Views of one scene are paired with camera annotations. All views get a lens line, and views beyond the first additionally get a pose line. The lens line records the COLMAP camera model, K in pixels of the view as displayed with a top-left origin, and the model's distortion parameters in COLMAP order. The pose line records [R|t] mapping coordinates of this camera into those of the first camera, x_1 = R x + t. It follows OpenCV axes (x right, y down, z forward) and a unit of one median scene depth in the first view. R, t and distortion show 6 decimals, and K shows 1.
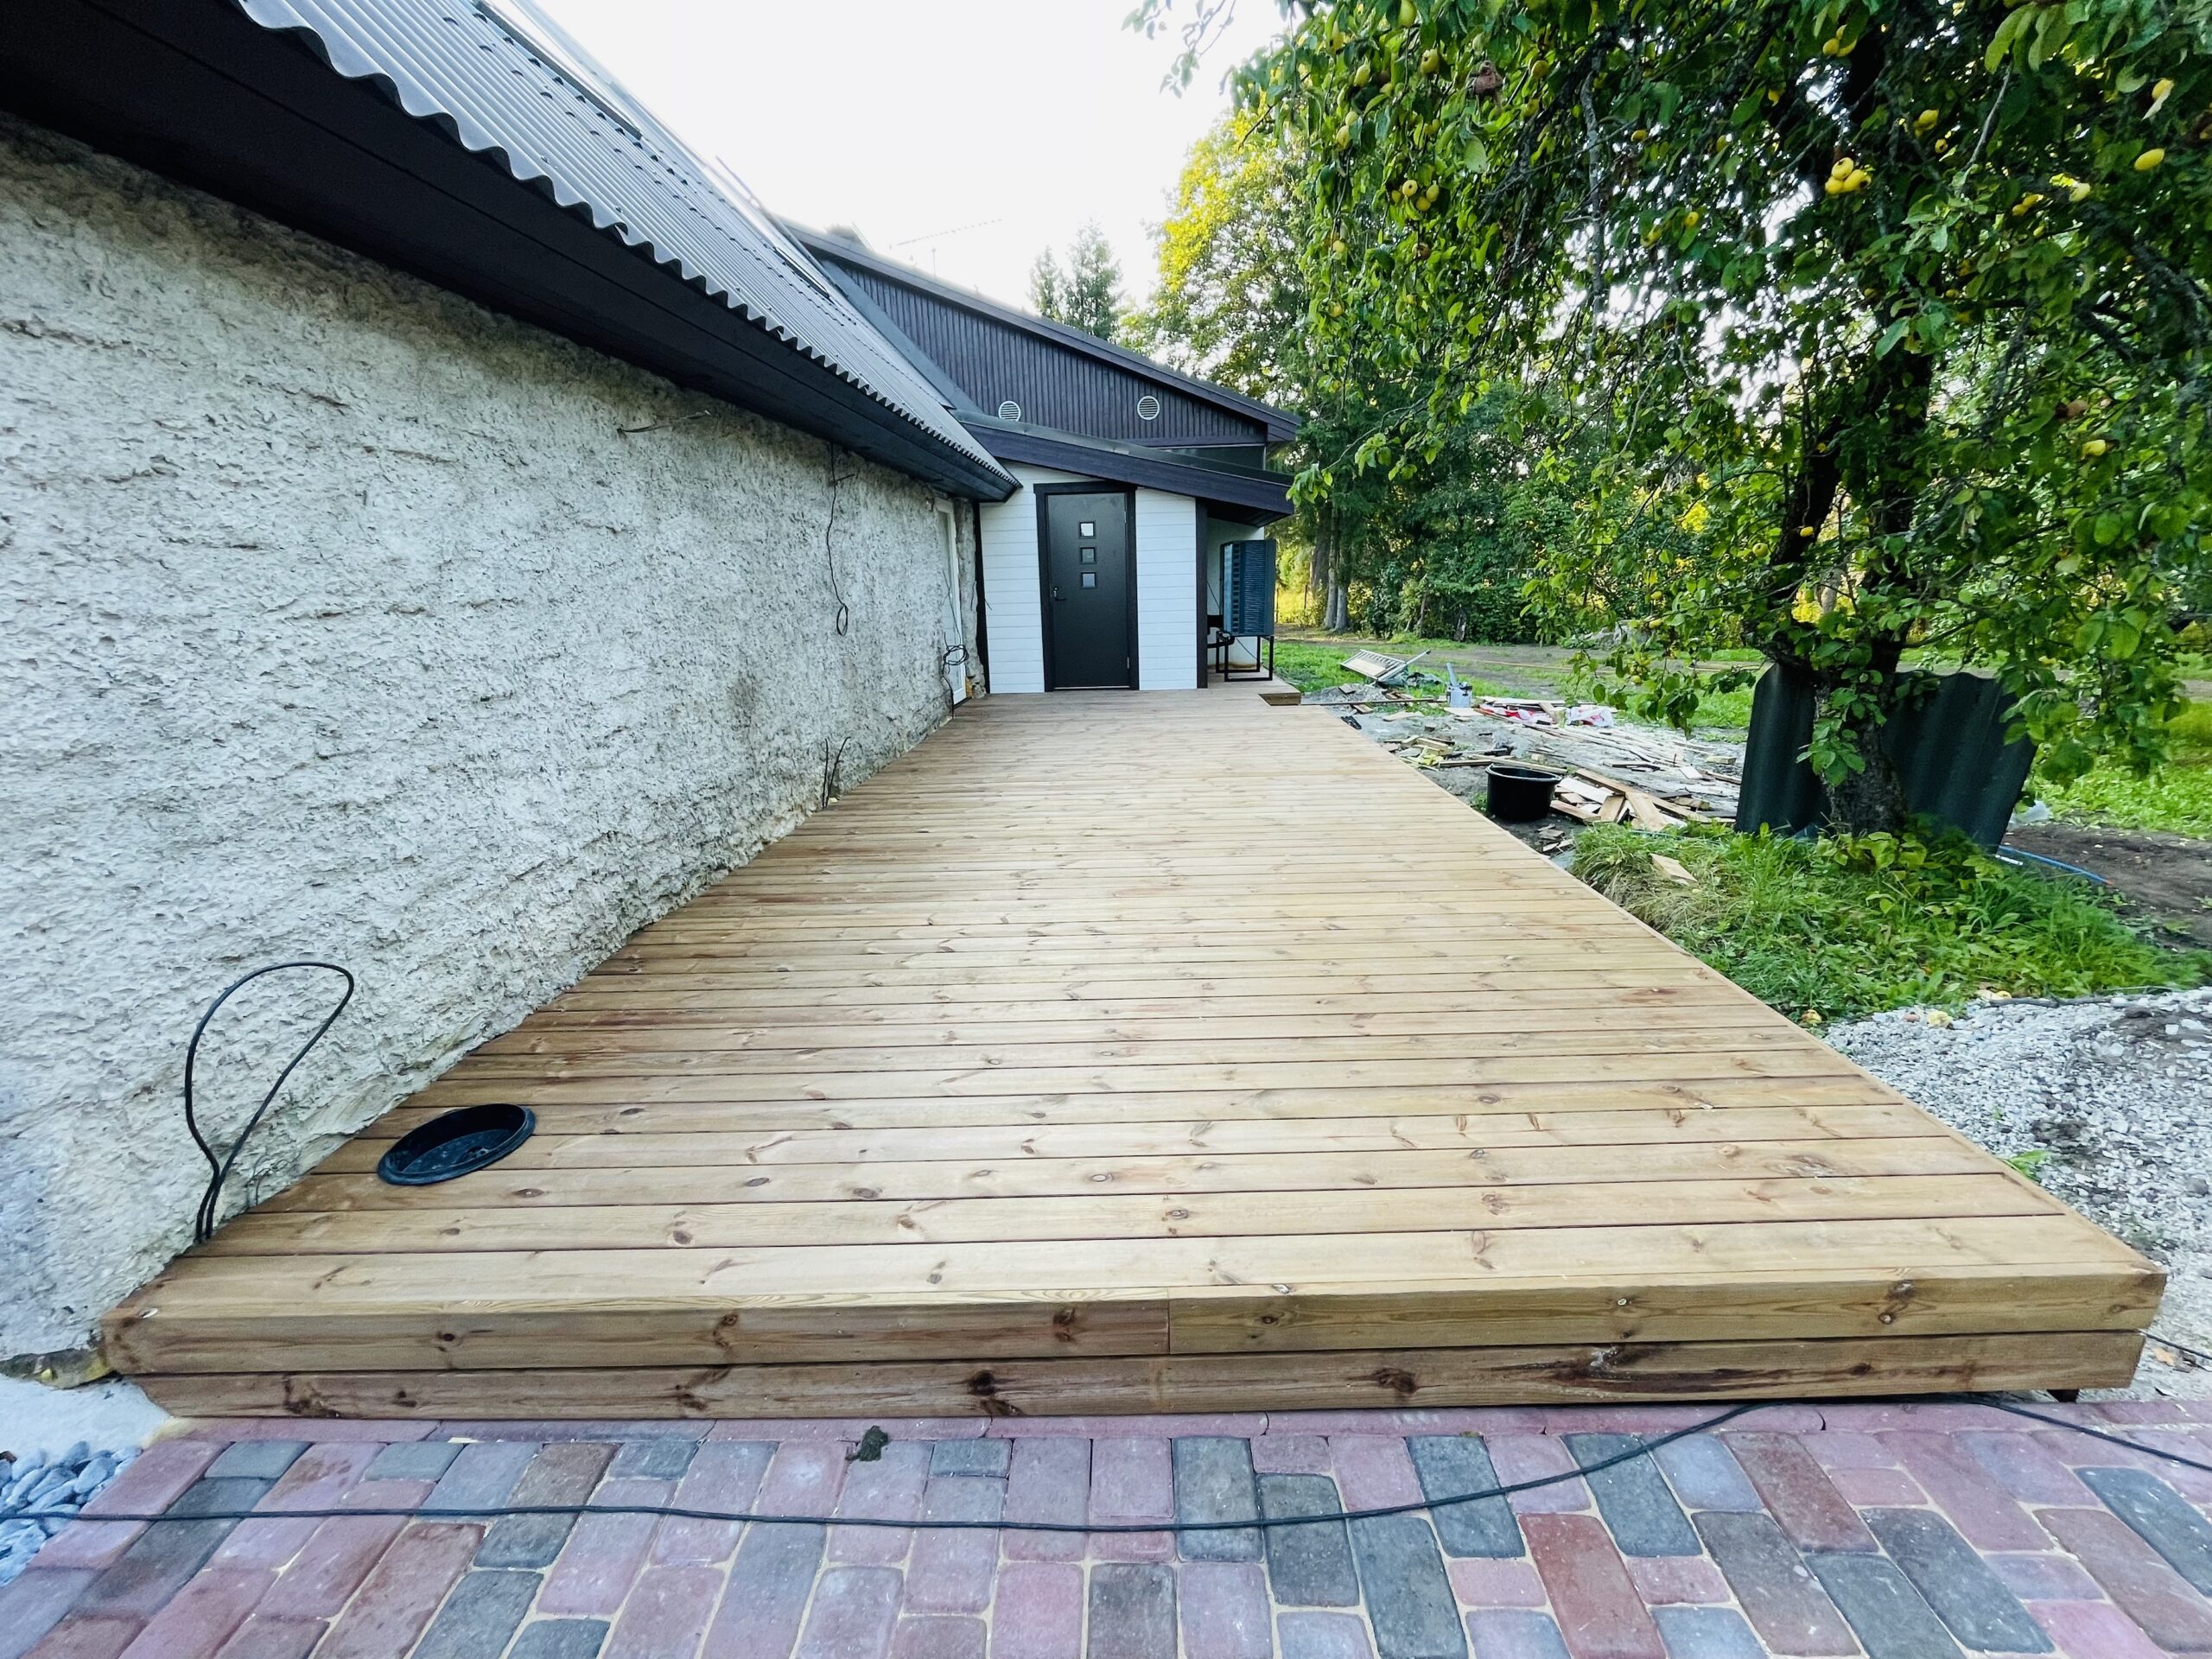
lens RADIAL K [[902.4, 0, 1118.2], [0, 902.4, 823.9], [0, 0, 1]] dist [-0.003832, -0.000123]
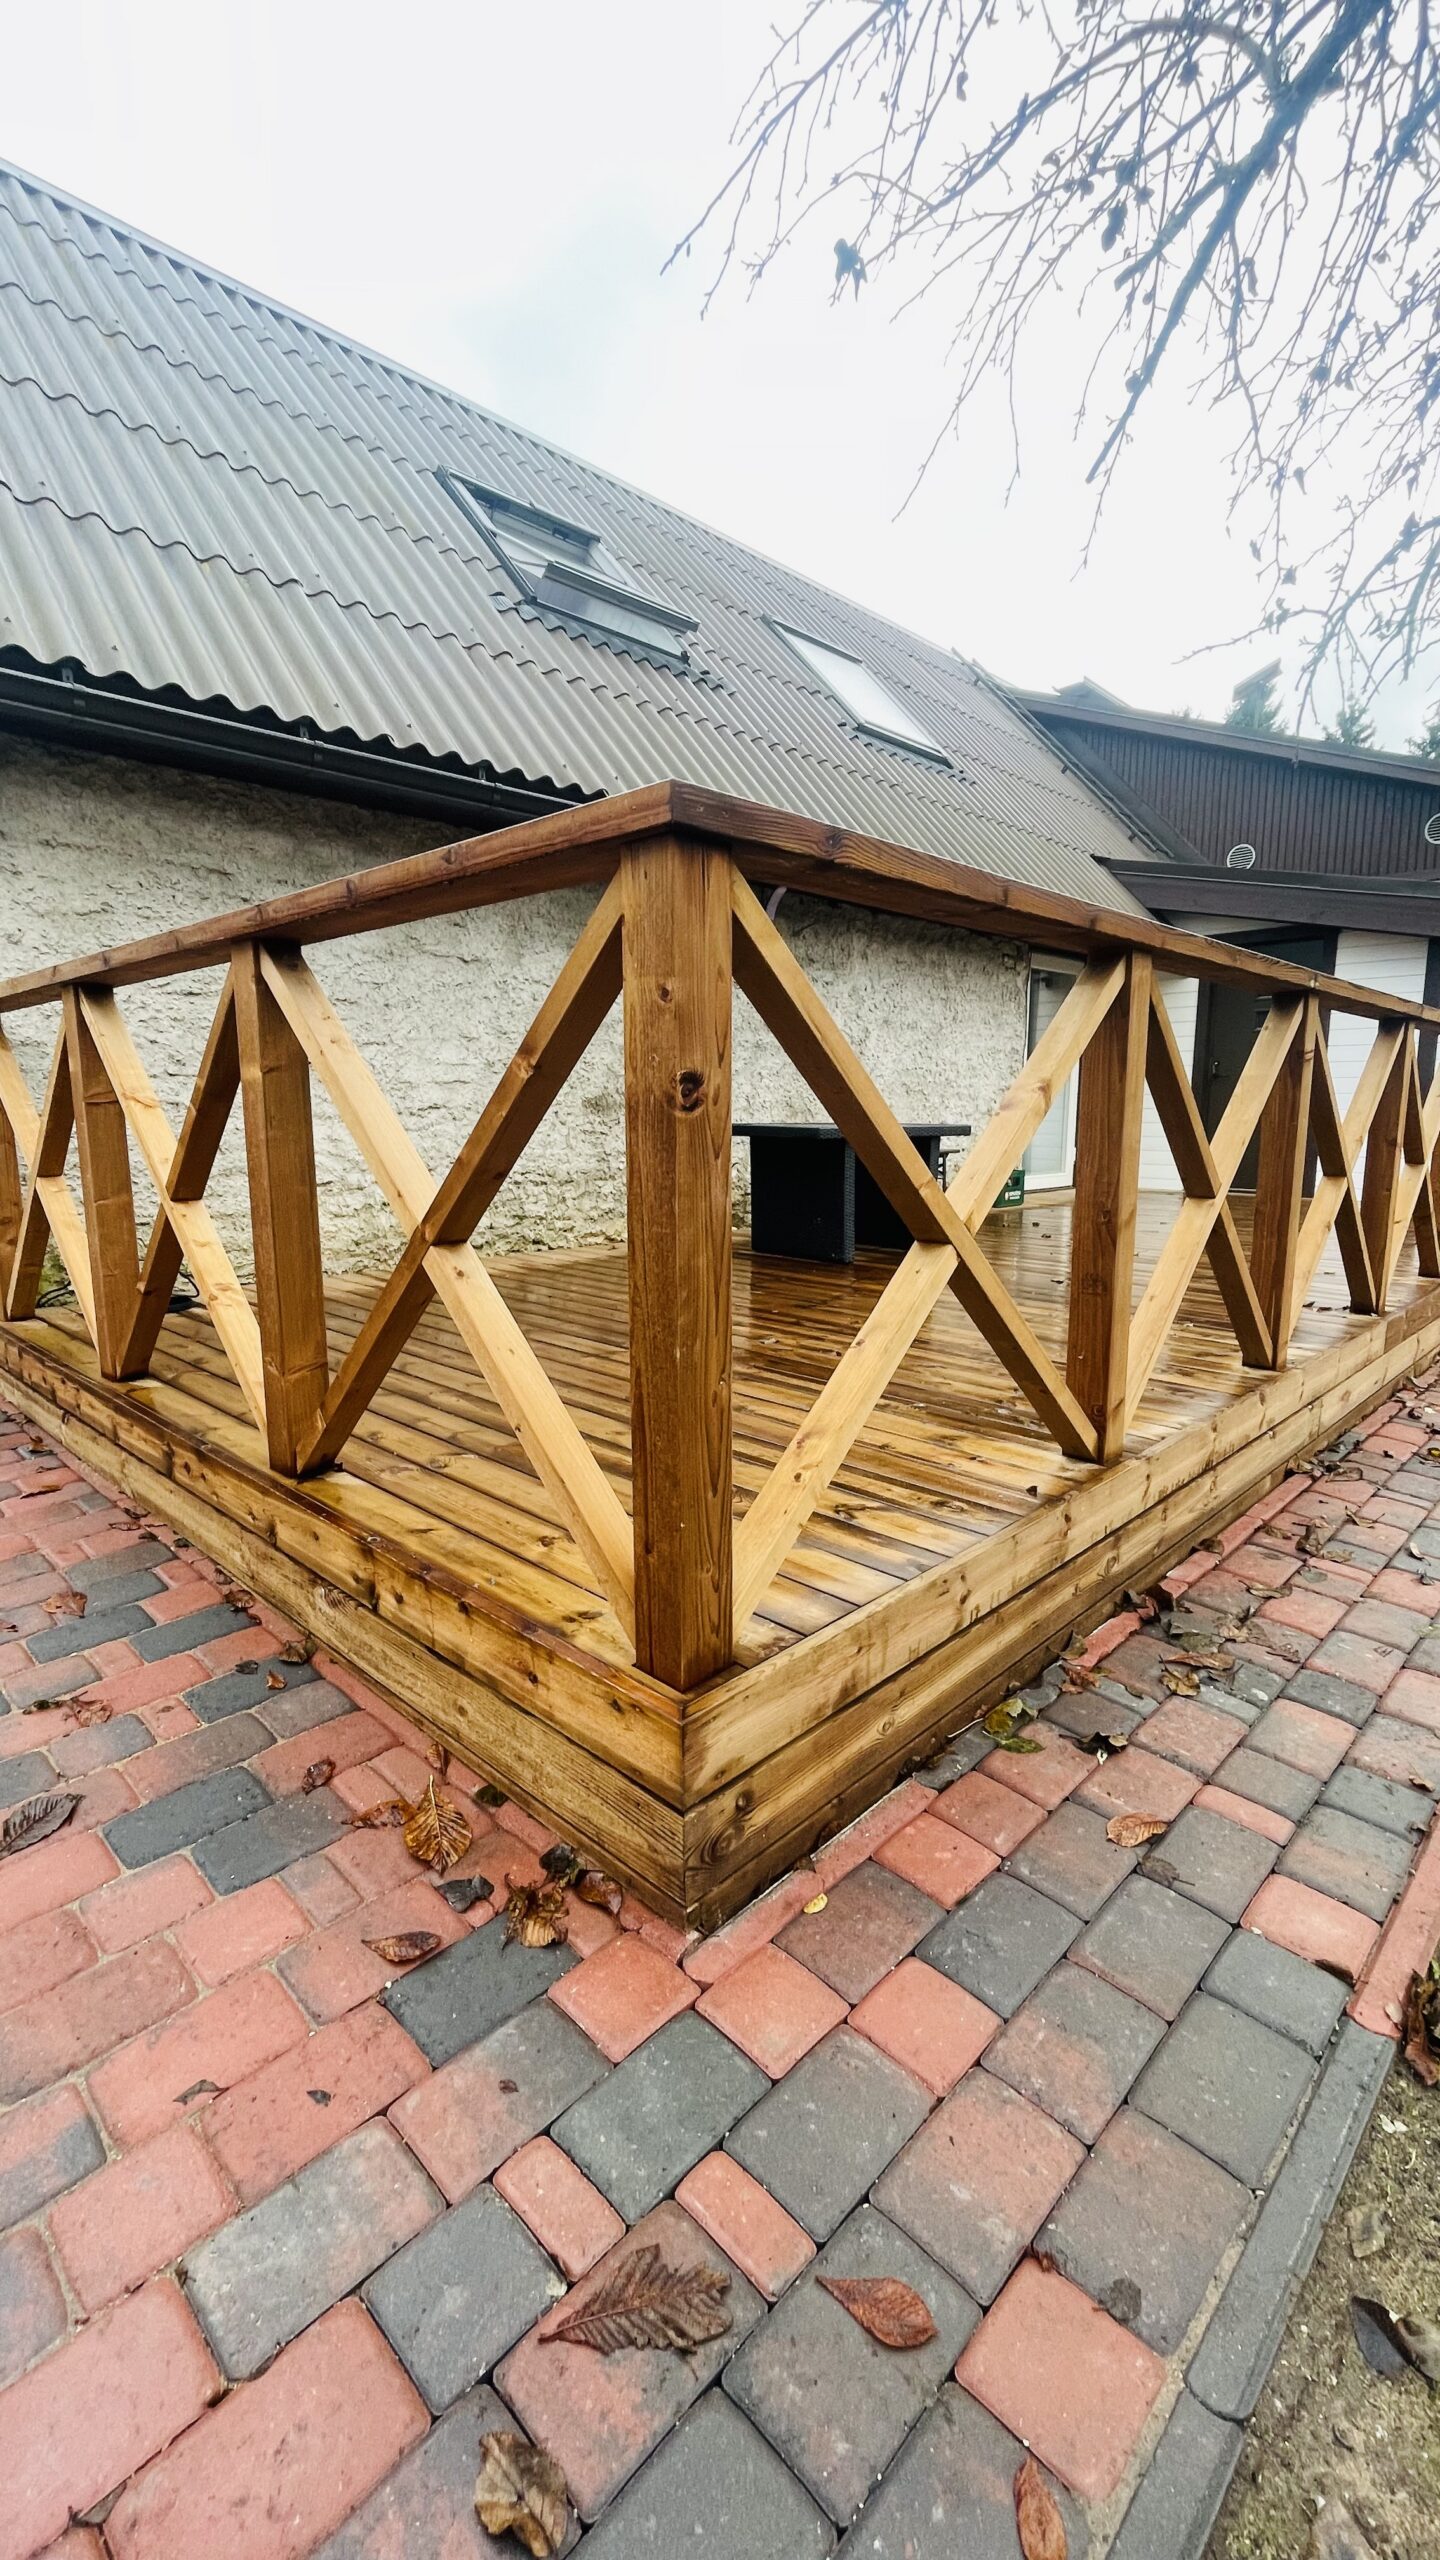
lens RADIAL K [[1050.4, 0, 723.5], [0, 1050.4, 1283.7], [0, 0, 1]] dist [-0.000956, -0.000012]
pose [[0.717712, 0.139132, -0.682299, 1.324844], [-0.200680, 0.979591, -0.011341, 0.131177], [0.666796, 0.145063, 0.730985, 0.300925]]
